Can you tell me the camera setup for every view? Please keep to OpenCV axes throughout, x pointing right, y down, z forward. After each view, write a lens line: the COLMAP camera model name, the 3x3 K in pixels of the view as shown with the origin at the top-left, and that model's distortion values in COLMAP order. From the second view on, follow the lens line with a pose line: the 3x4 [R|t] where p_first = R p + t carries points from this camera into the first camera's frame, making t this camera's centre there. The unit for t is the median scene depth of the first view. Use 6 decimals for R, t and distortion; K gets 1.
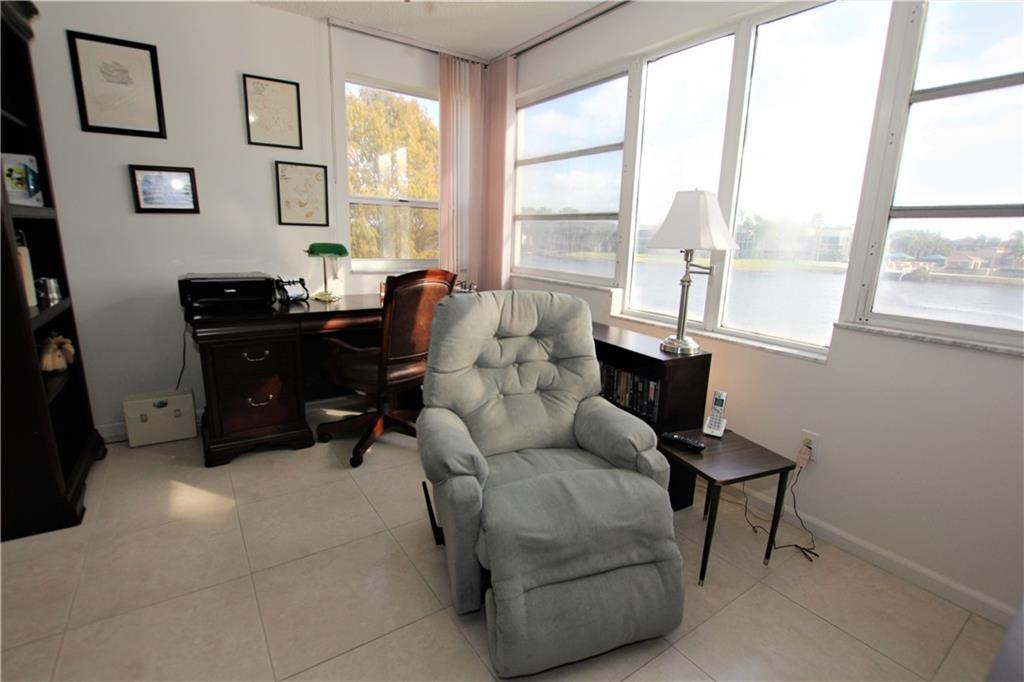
lens RADIAL K [[470.4, 0, 529.8], [0, 470.4, 339.7], [0, 0, 1]] dist [-0.032544, 0.003193]
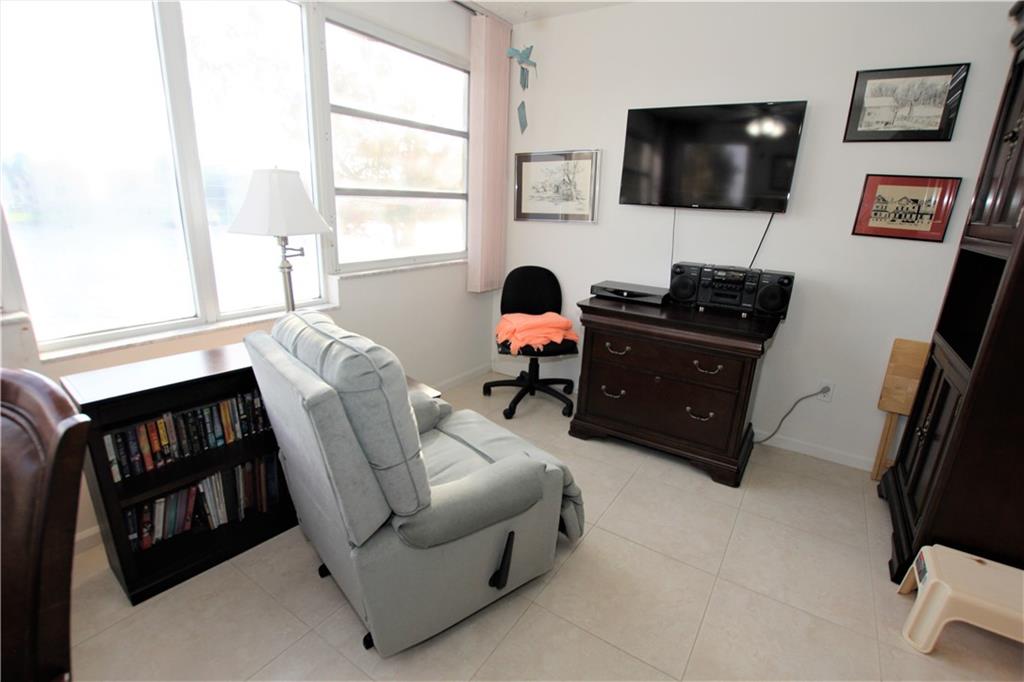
lens RADIAL K [[470.4, 0, 513.7], [0, 470.4, 342.9], [0, 0, 1]] dist [-0.032544, 0.003193]
pose [[-0.352325, -0.311826, 0.882401, -0.550109], [0.147851, 0.912473, 0.381487, -0.216921], [-0.924125, 0.264872, -0.275383, 0.691309]]
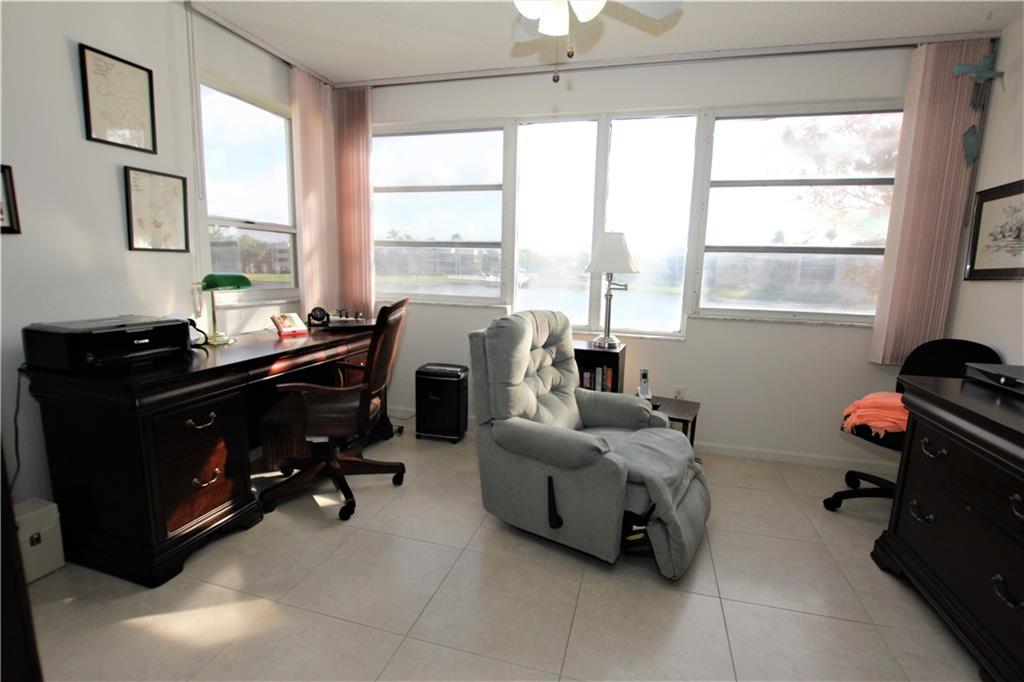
lens RADIAL K [[470.4, 0, 507.9], [0, 470.4, 337.6], [0, 0, 1]] dist [-0.032544, 0.003193]
pose [[0.781270, -0.108743, 0.614648, -0.612765], [0.132286, 0.991185, 0.007214, -0.039098], [-0.610015, 0.075673, 0.788768, 0.068050]]
